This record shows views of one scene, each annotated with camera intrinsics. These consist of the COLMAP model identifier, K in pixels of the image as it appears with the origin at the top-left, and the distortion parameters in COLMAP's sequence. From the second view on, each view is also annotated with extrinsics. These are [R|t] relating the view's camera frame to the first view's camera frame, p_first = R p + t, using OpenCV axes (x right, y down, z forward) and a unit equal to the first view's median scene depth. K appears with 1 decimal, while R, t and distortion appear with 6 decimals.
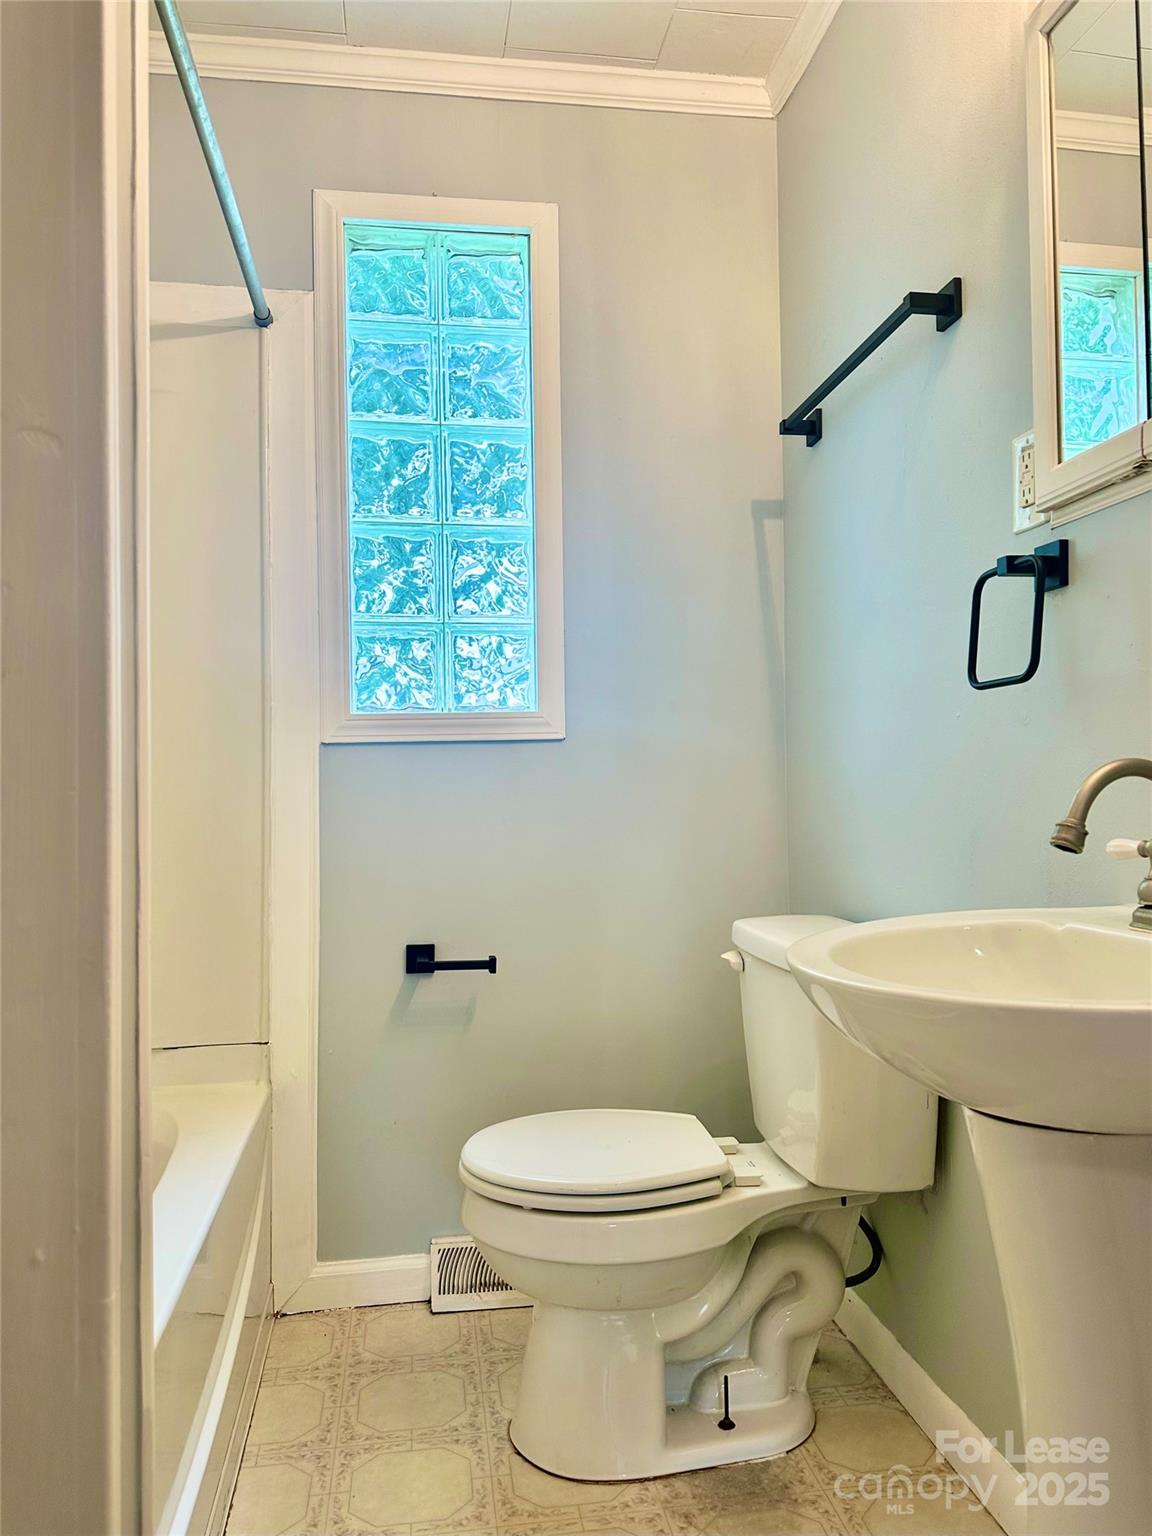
lens RADIAL K [[1075.8, 0, 574.7], [0, 1075.8, 733.1], [0, 0, 1]] dist [0.059246, -0.072324]
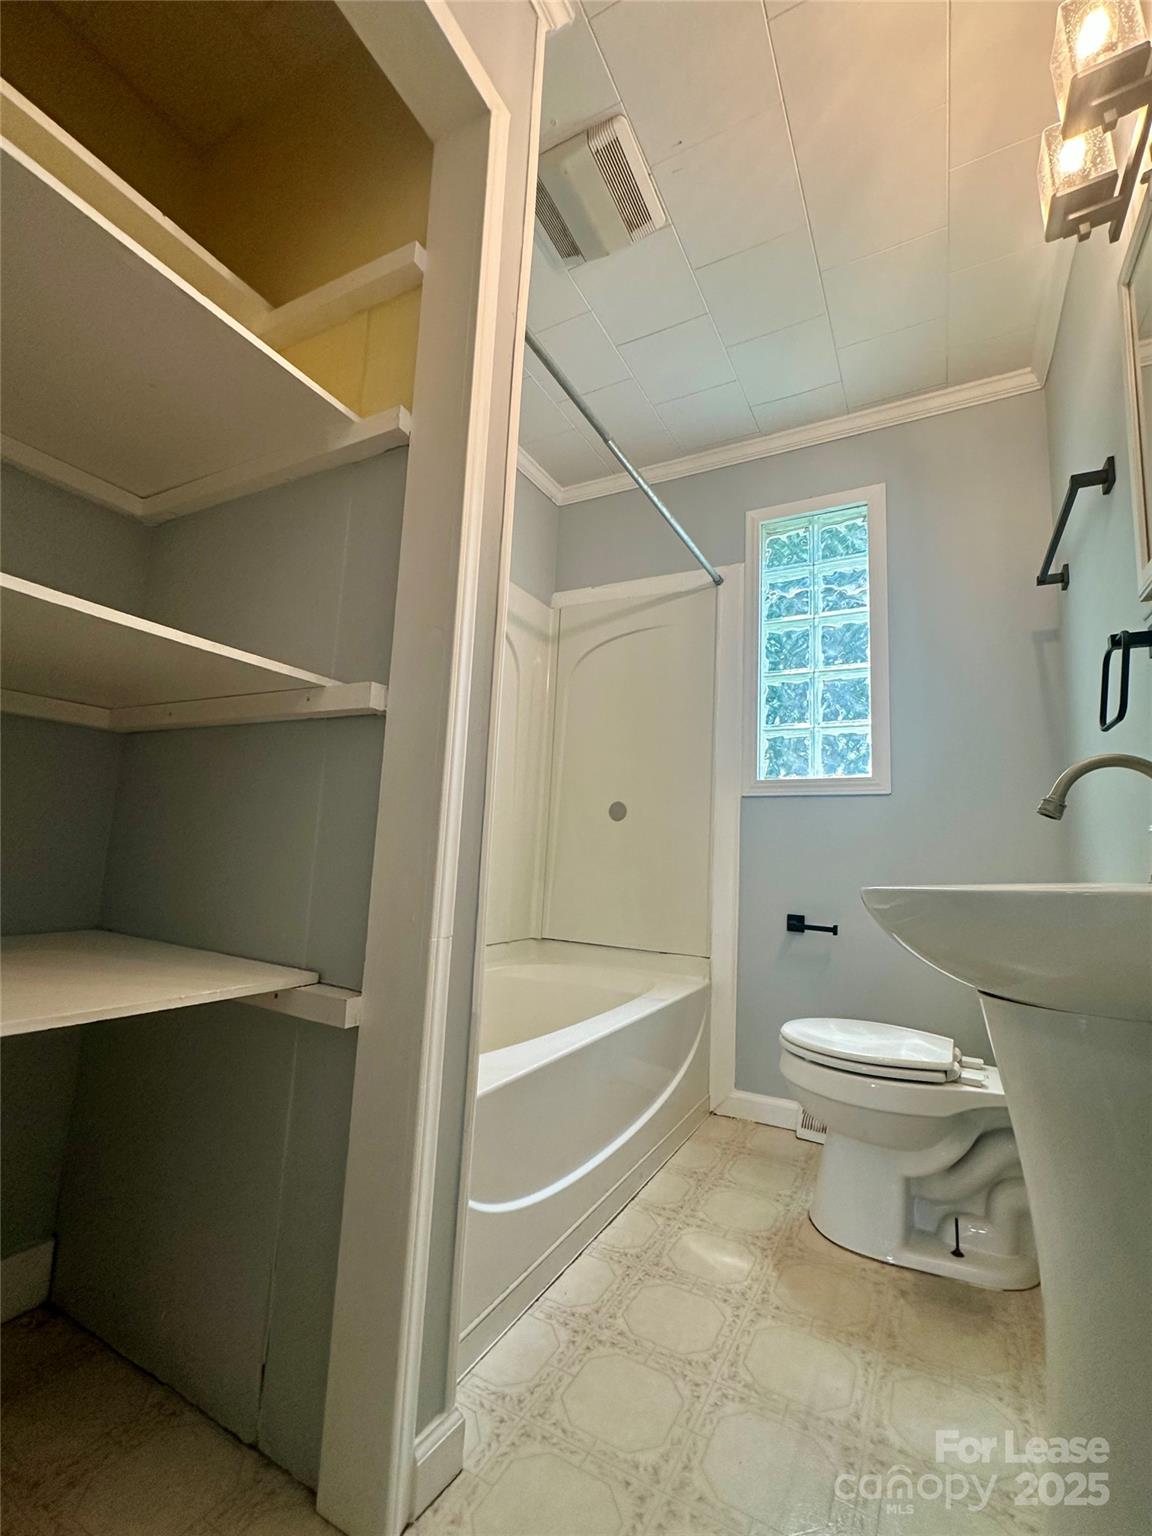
lens RADIAL K [[613.8, 0, 577.0], [0, 613.8, 734.9], [0, 0, 1]] dist [-0.000645, -0.000108]
pose [[0.816824, -0.054935, -0.574265, 0.207015], [-0.019075, 0.992339, -0.122060, 0.055343], [0.576571, 0.110656, 0.809519, -0.021753]]
